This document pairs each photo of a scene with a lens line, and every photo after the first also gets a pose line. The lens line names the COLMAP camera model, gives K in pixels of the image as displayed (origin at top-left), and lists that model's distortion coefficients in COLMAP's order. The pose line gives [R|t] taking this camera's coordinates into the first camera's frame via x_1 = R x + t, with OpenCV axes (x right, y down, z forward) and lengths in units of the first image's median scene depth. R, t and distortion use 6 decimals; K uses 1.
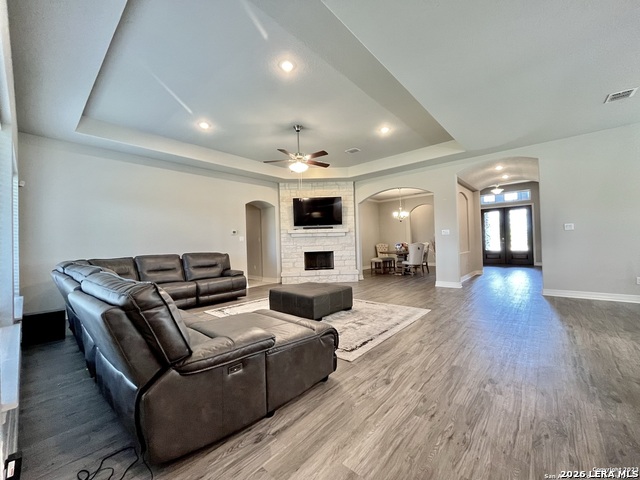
lens RADIAL K [[257.8, 0, 320.0], [0, 257.8, 239.9], [0, 0, 1]] dist [-0.001729, -0.000515]
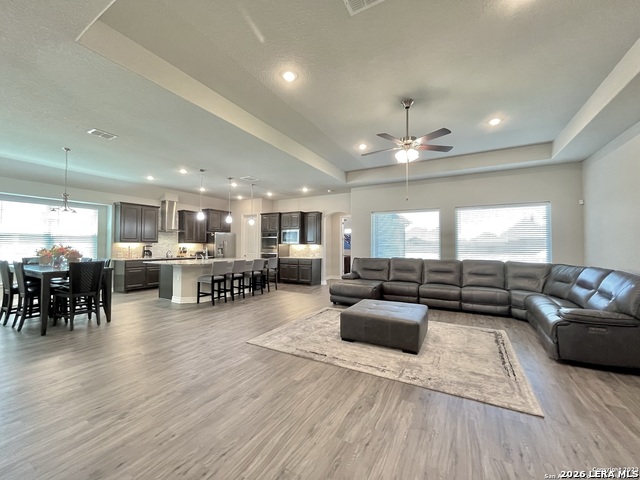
lens RADIAL K [[257.8, 0, 316.5], [0, 257.8, 241.6], [0, 0, 1]] dist [-0.001729, -0.000515]
pose [[-0.979460, 0.020101, -0.200632, 0.208663], [0.026042, 0.999296, -0.027015, -0.010374], [0.199948, -0.031685, -0.979294, 1.051466]]
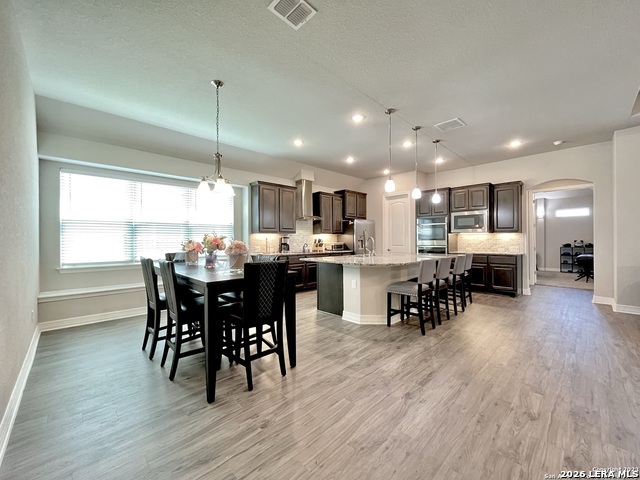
lens RADIAL K [[257.8, 0, 317.5], [0, 257.8, 242.1], [0, 0, 1]] dist [-0.001729, -0.000515]
pose [[-0.995922, 0.033898, 0.083604, 0.490743], [0.033076, 0.999390, -0.011208, -0.011779], [-0.083933, -0.008397, -0.996436, 0.712661]]
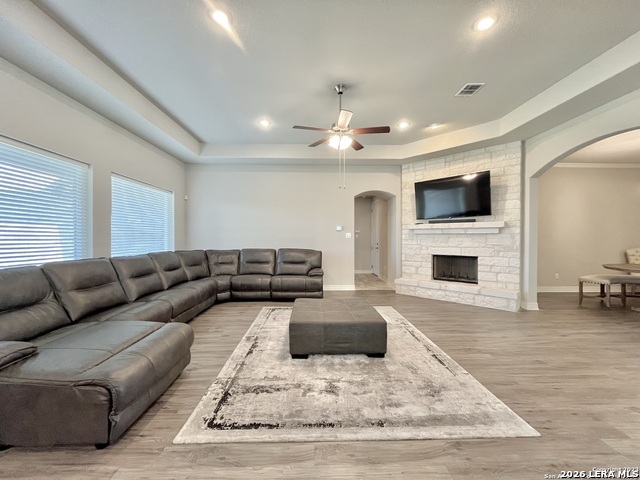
lens RADIAL K [[257.8, 0, 320.0], [0, 257.8, 239.9], [0, 0, 1]] dist [-0.001729, -0.000515]
pose [[0.679830, 0.035450, -0.732512, 0.270401], [-0.013400, 0.999265, 0.035924, -0.017638], [0.733247, -0.014606, 0.679806, 0.282750]]
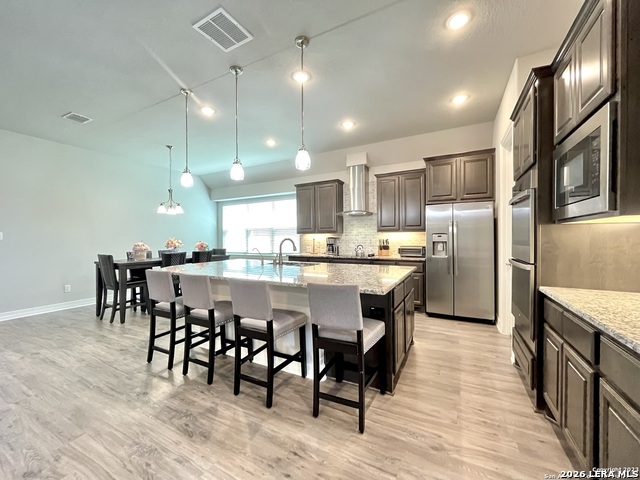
lens RADIAL K [[257.8, 0, 319.7], [0, 257.8, 240.9], [0, 0, 1]] dist [-0.001729, -0.000515]
pose [[-0.231386, 0.020572, 0.972645, -0.046627], [-0.003623, 0.999751, -0.022007, -0.013008], [-0.972855, -0.008616, -0.231254, 0.117889]]
